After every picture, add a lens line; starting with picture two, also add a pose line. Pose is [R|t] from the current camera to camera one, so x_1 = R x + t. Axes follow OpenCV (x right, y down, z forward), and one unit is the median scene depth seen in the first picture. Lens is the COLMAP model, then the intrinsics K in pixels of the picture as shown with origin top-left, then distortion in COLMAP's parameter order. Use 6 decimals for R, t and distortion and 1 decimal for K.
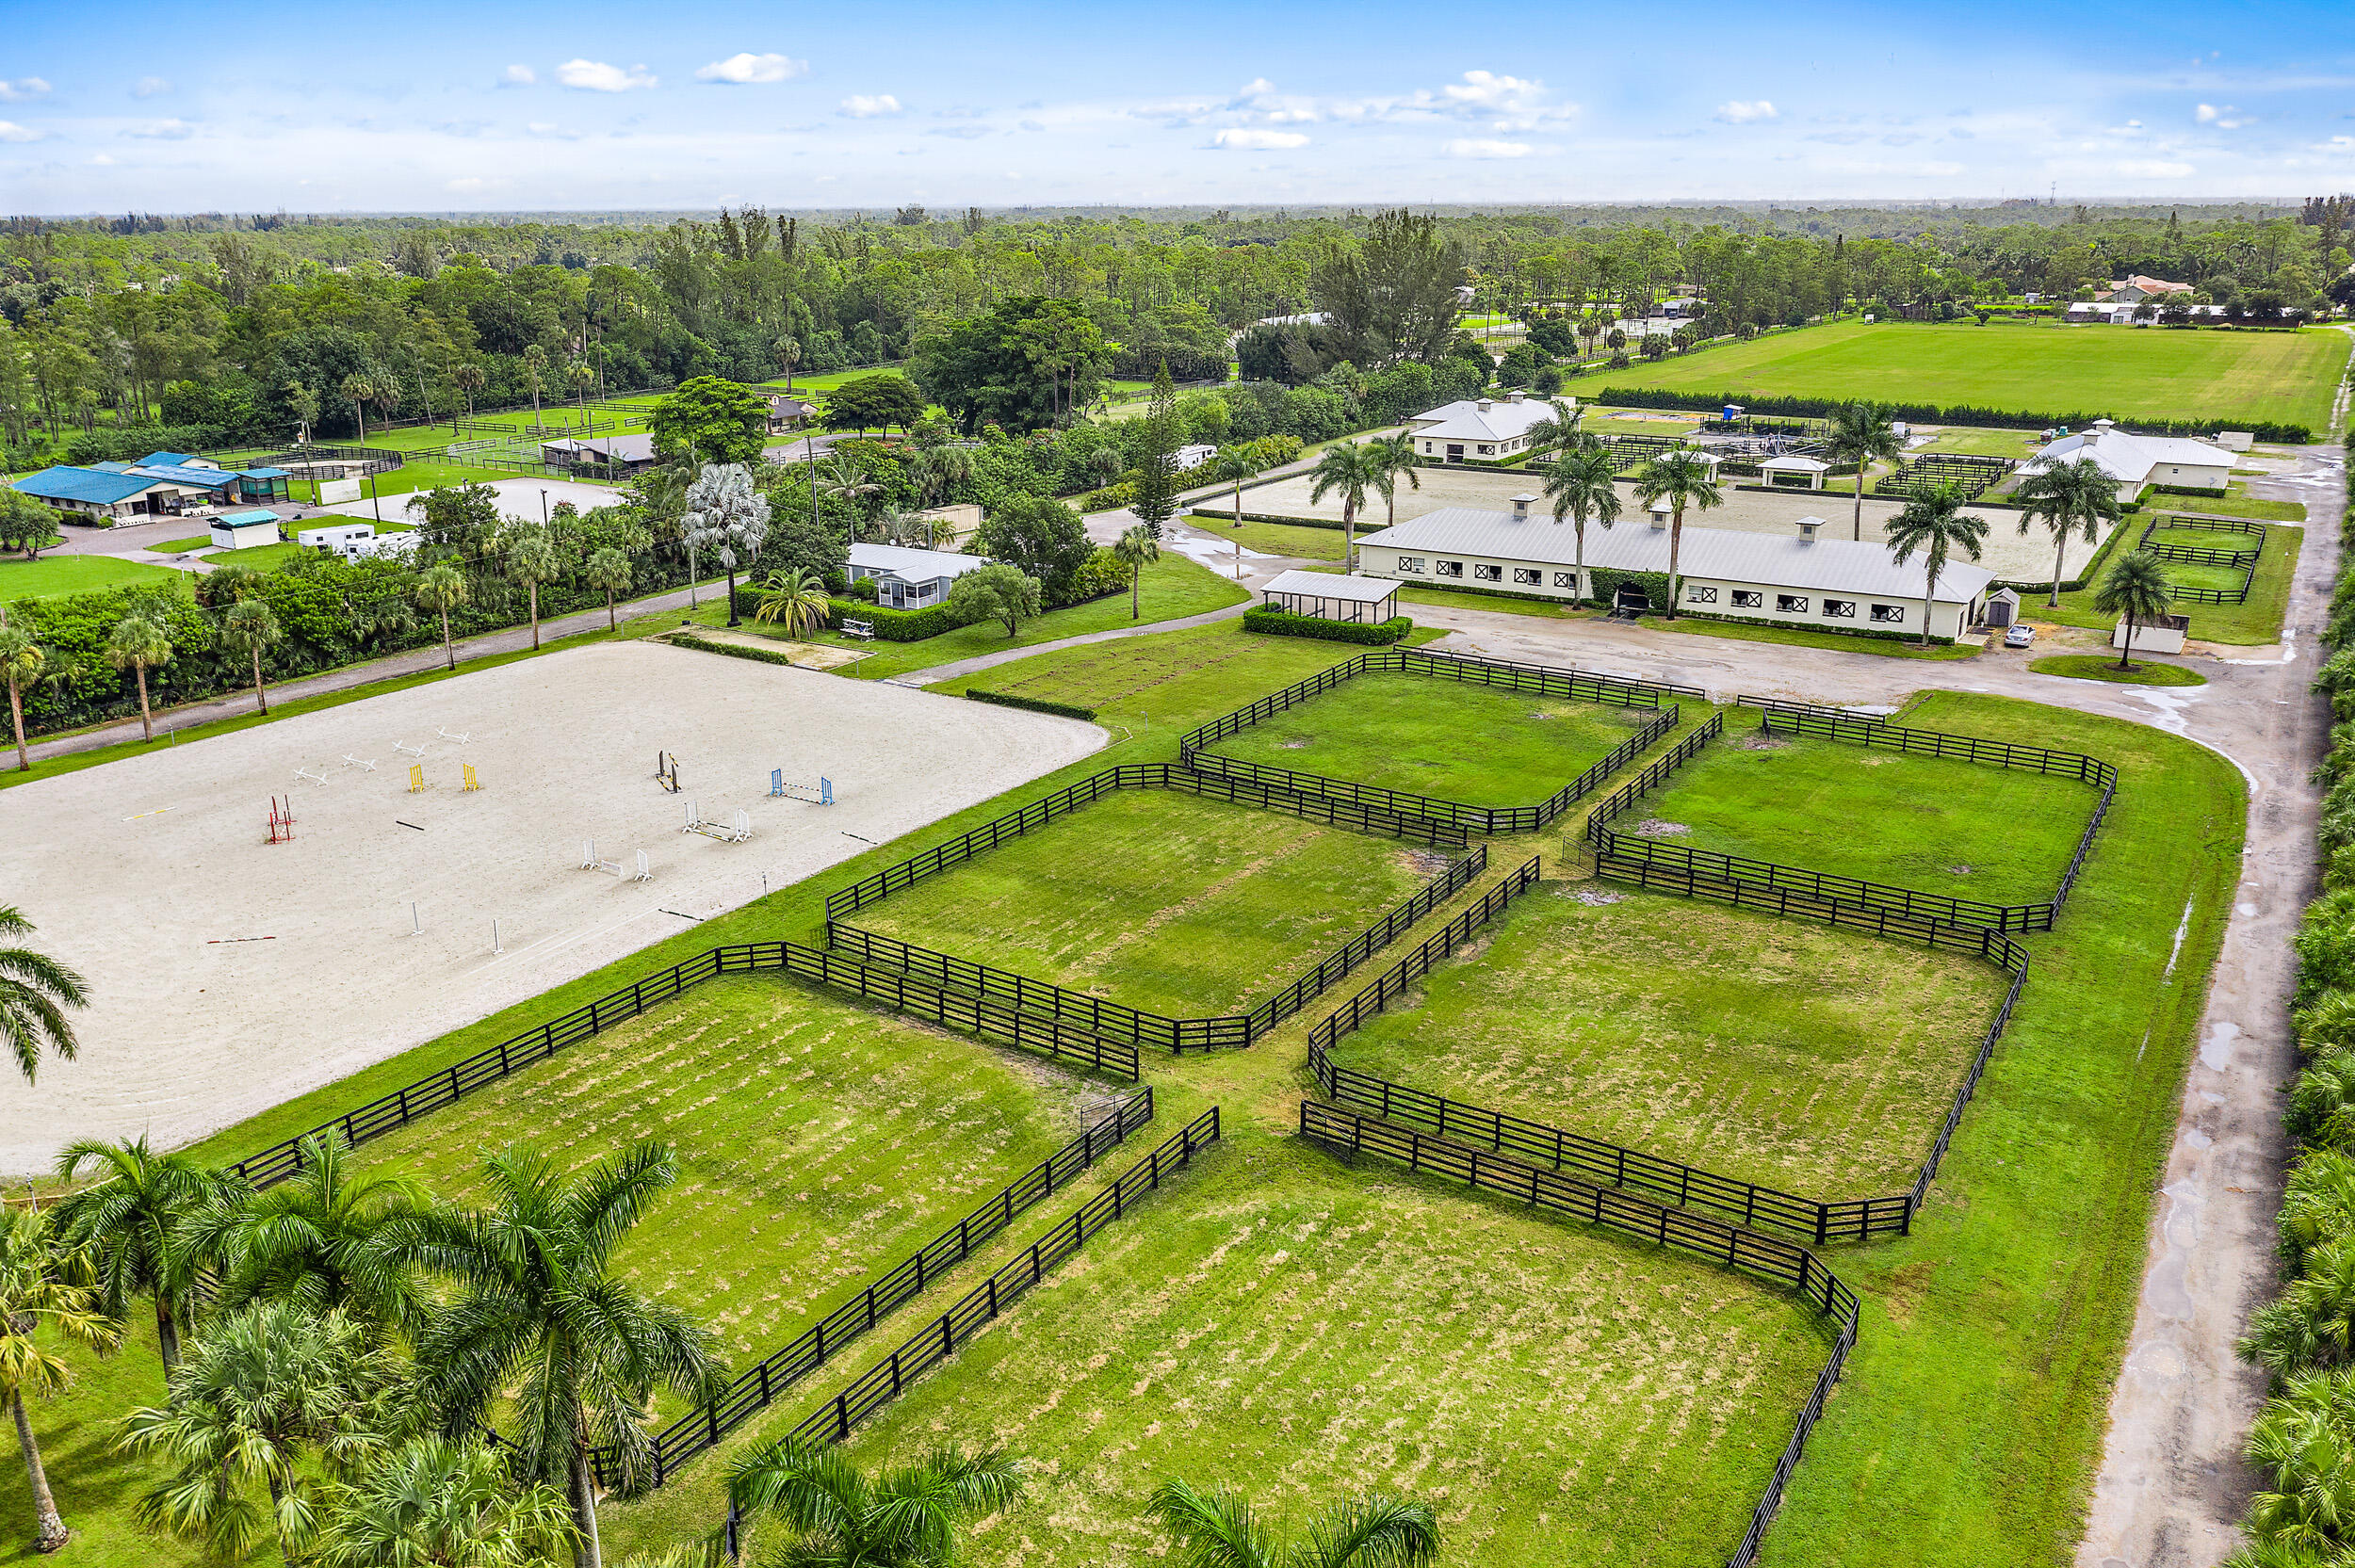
lens RADIAL K [[1877.4, 0, 1185.9], [0, 1877.4, 733.1], [0, 0, 1]] dist [-0.001810, 0.000036]
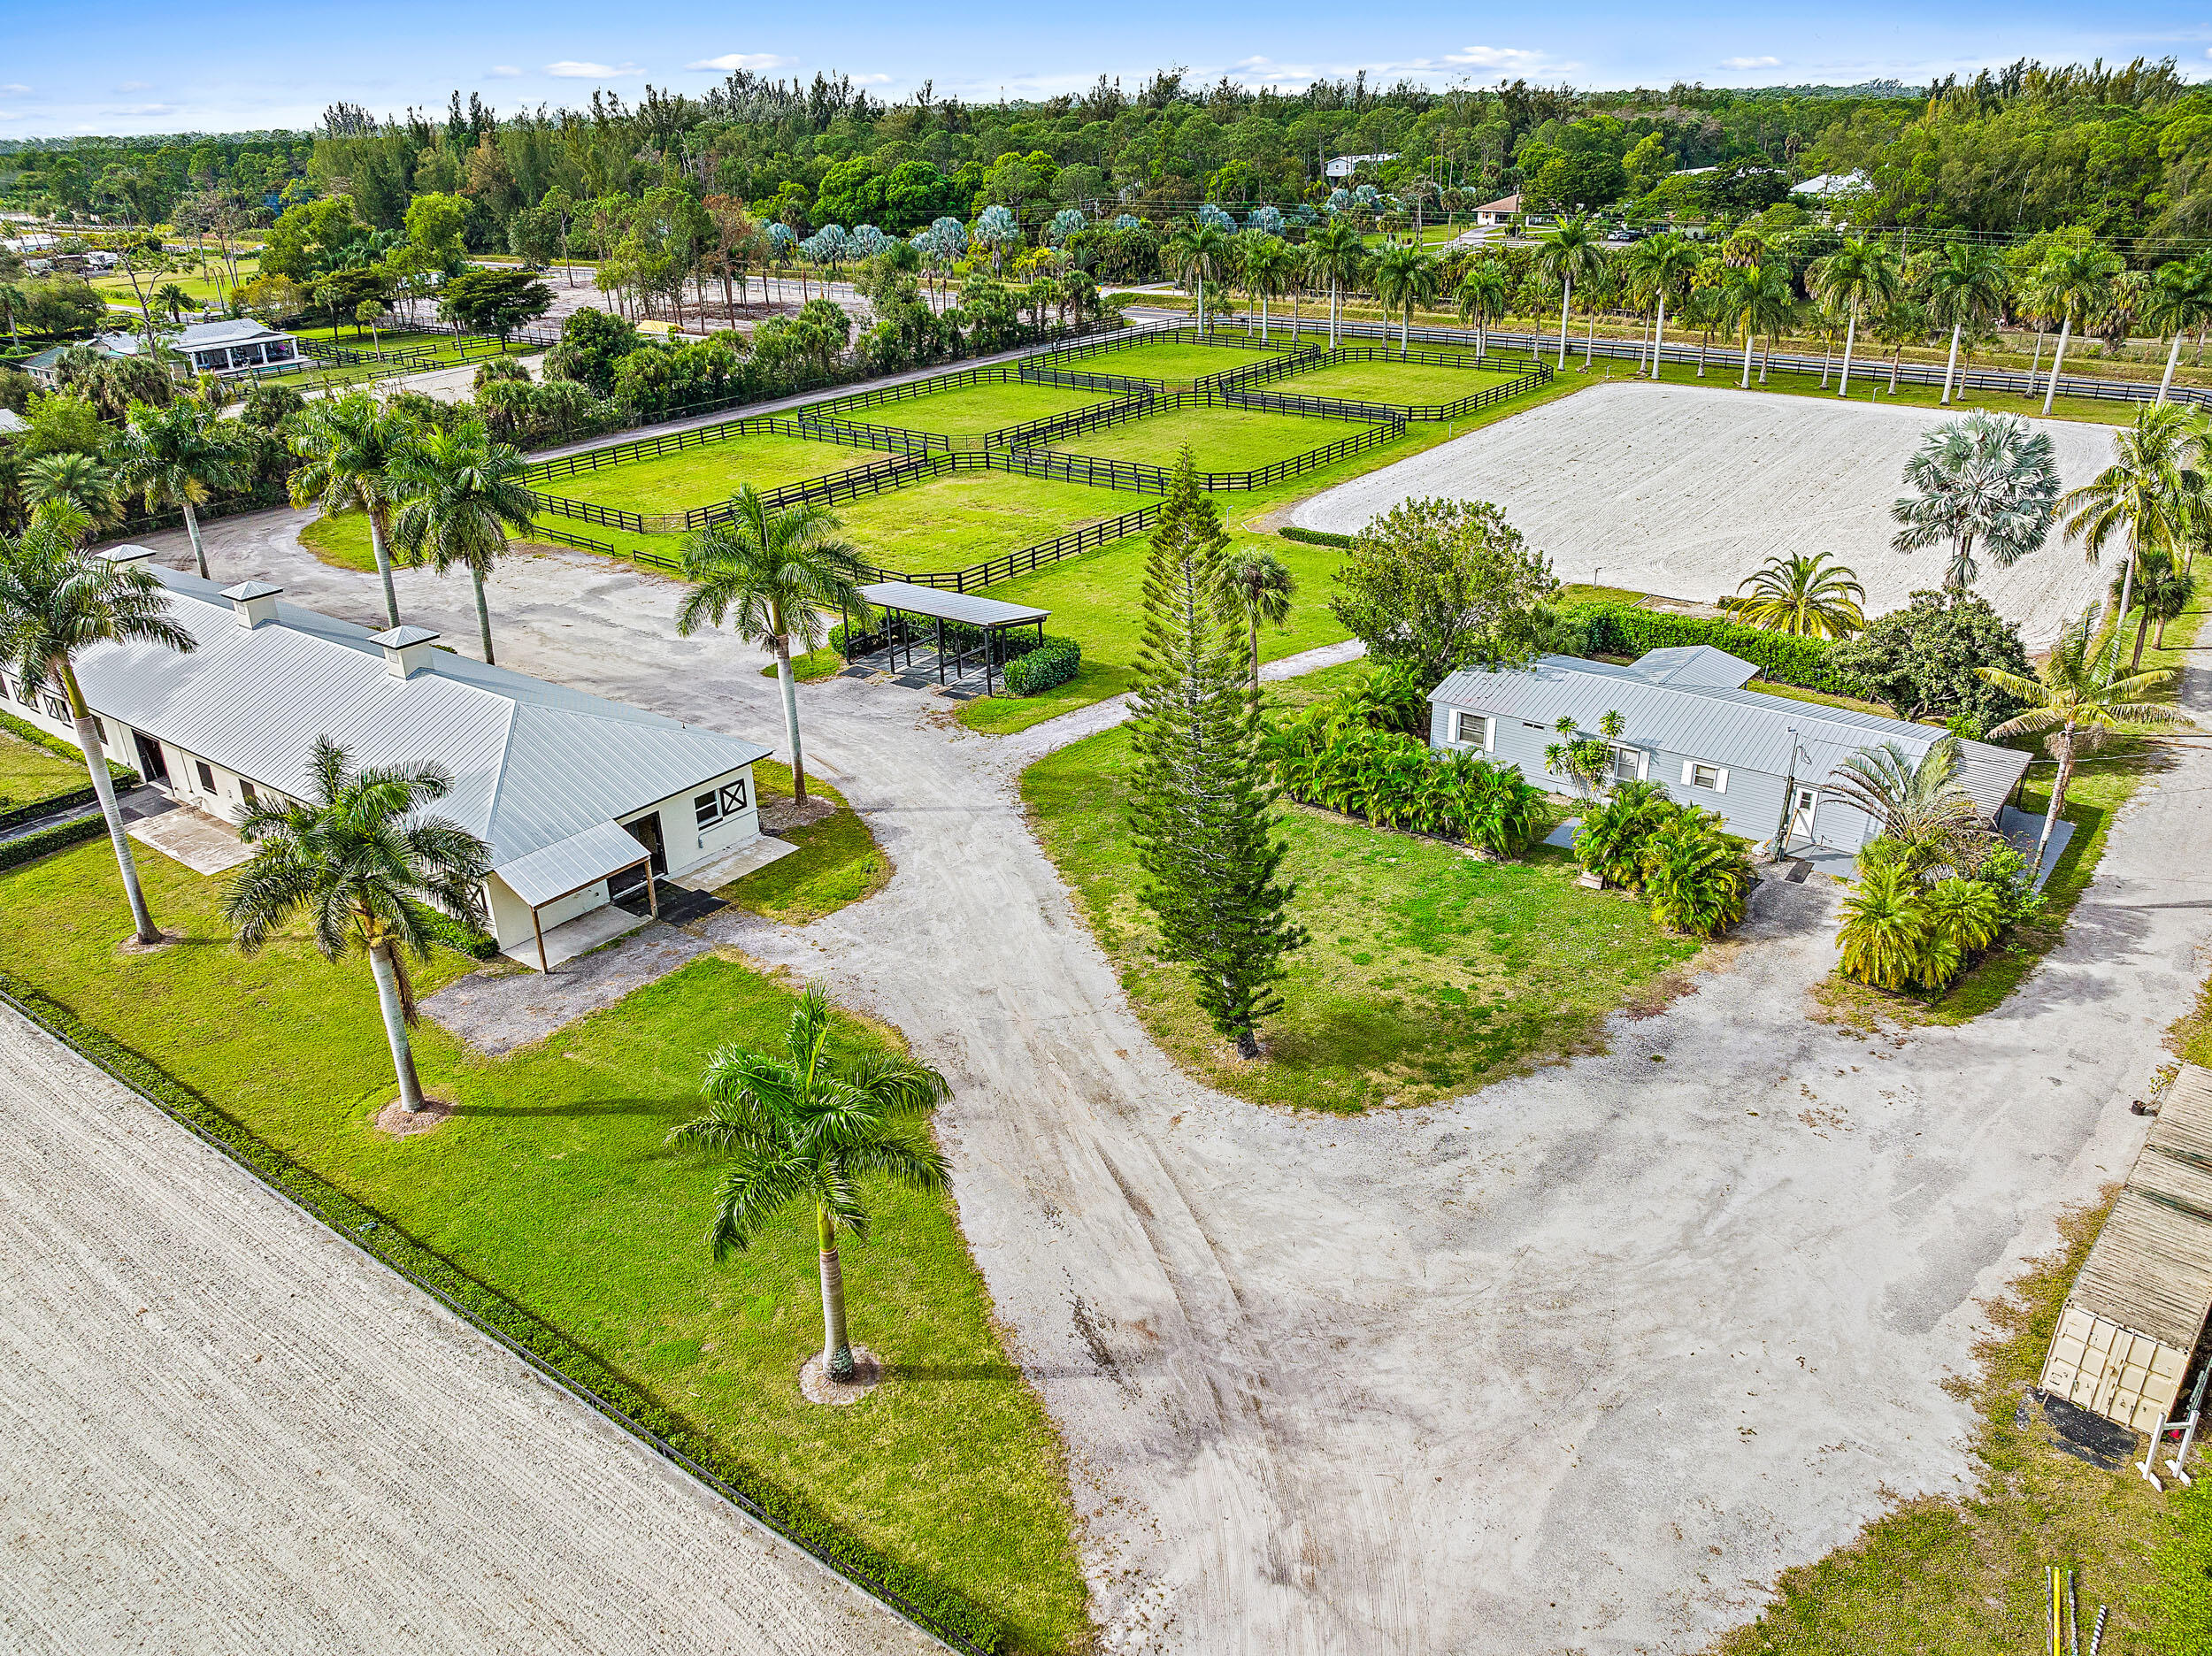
lens RADIAL K [[1598.3, 0, 1106.1], [0, 1598.3, 835.2], [0, 0, 1]] dist [-0.036475, 0.001613]
pose [[-0.996559, -0.007843, 0.082516, -0.020438], [0.048104, 0.755983, 0.652822, -0.341489], [-0.067501, 0.654545, -0.753004, 1.351915]]
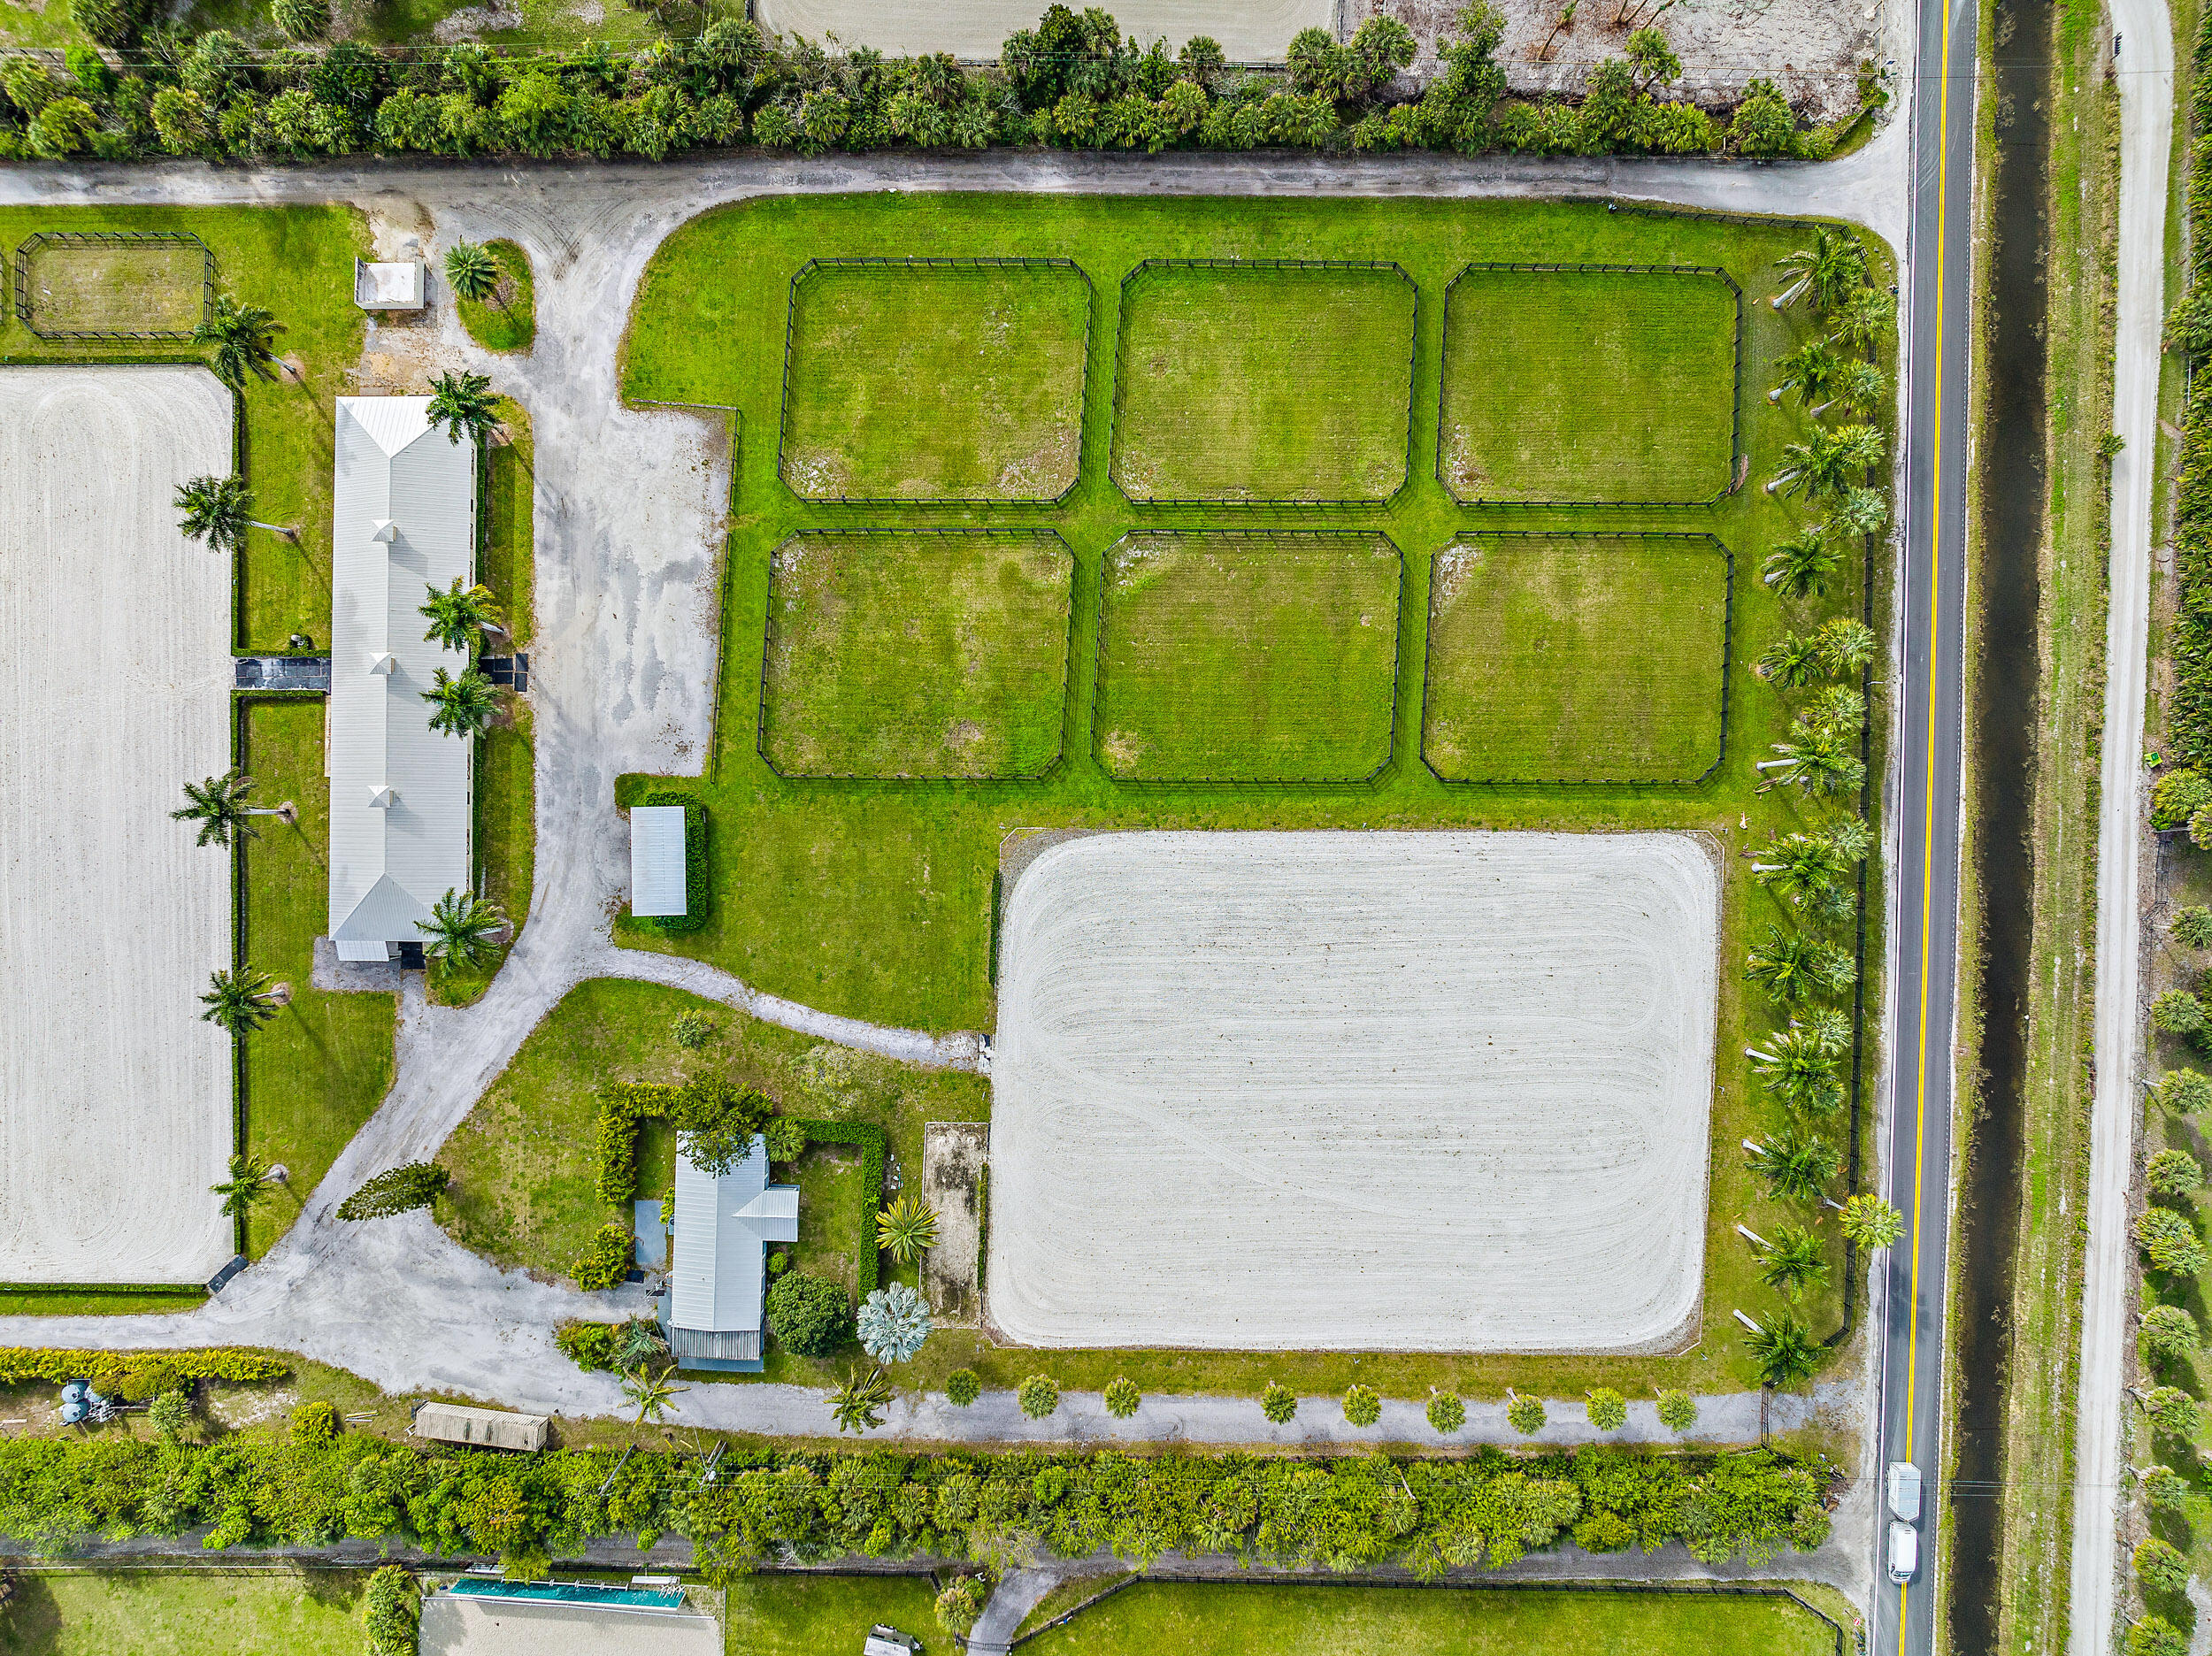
lens RADIAL K [[1556.2, 0, 1097.3], [0, 1556.2, 829.2], [0, 0, 1]] dist [-0.038531, 0.006812]
pose [[-0.521602, -0.853172, 0.005293, -0.051546], [0.237350, -0.139144, 0.961407, -0.894916], [-0.819510, 0.502729, 0.275078, 0.455264]]
